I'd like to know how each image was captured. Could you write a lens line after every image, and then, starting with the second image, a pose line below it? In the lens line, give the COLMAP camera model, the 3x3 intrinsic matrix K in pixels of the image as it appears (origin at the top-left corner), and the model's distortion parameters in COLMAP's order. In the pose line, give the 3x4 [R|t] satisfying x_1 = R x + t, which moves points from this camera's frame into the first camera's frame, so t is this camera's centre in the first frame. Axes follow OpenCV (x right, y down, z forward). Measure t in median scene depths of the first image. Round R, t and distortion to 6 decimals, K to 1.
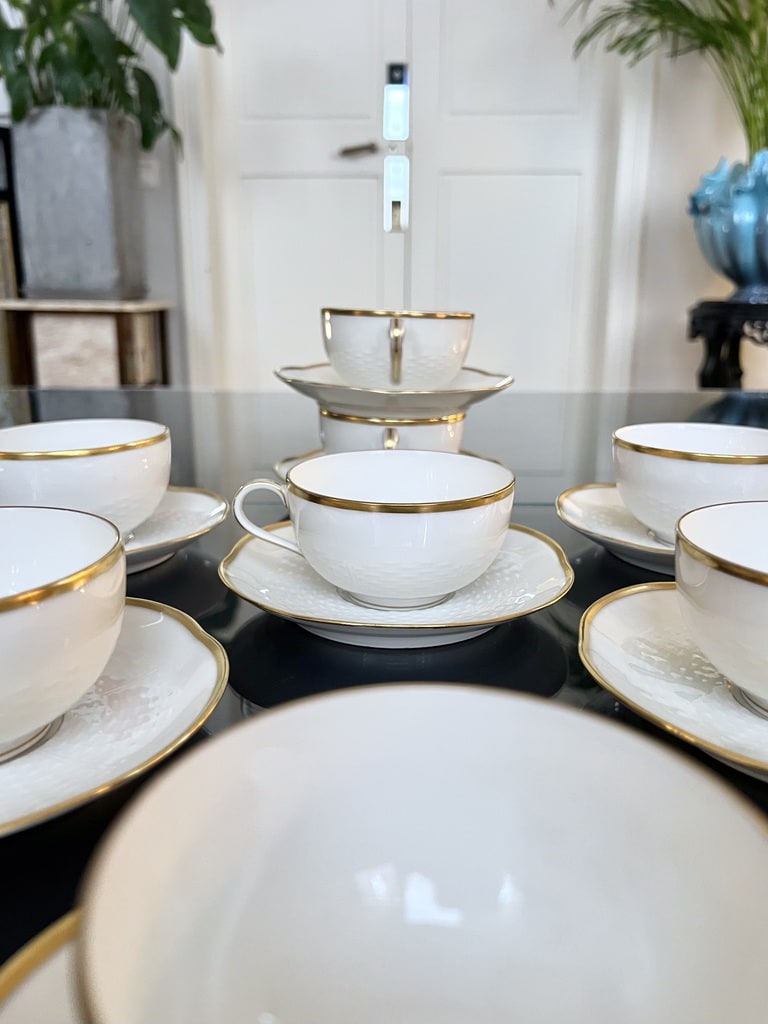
lens RADIAL K [[761.1, 0, 379.9], [0, 761.1, 505.1], [0, 0, 1]] dist [0.012583, -0.010107]
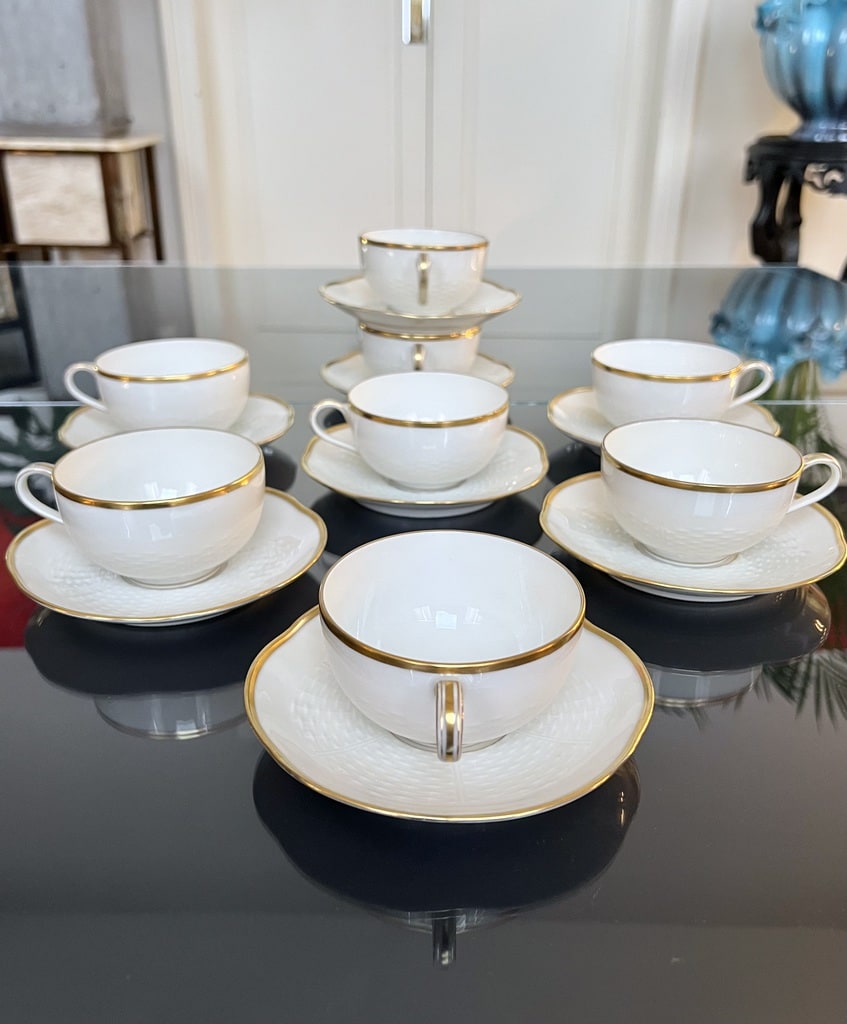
lens RADIAL K [[860.2, 0, 424.4], [0, 860.2, 514.2], [0, 0, 1]] dist [0.003023, 0.017322]
pose [[0.999555, -0.007619, 0.028841, -0.017249], [0.002557, 0.985161, 0.171614, -0.061485], [-0.029720, -0.171464, 0.984742, -0.376599]]
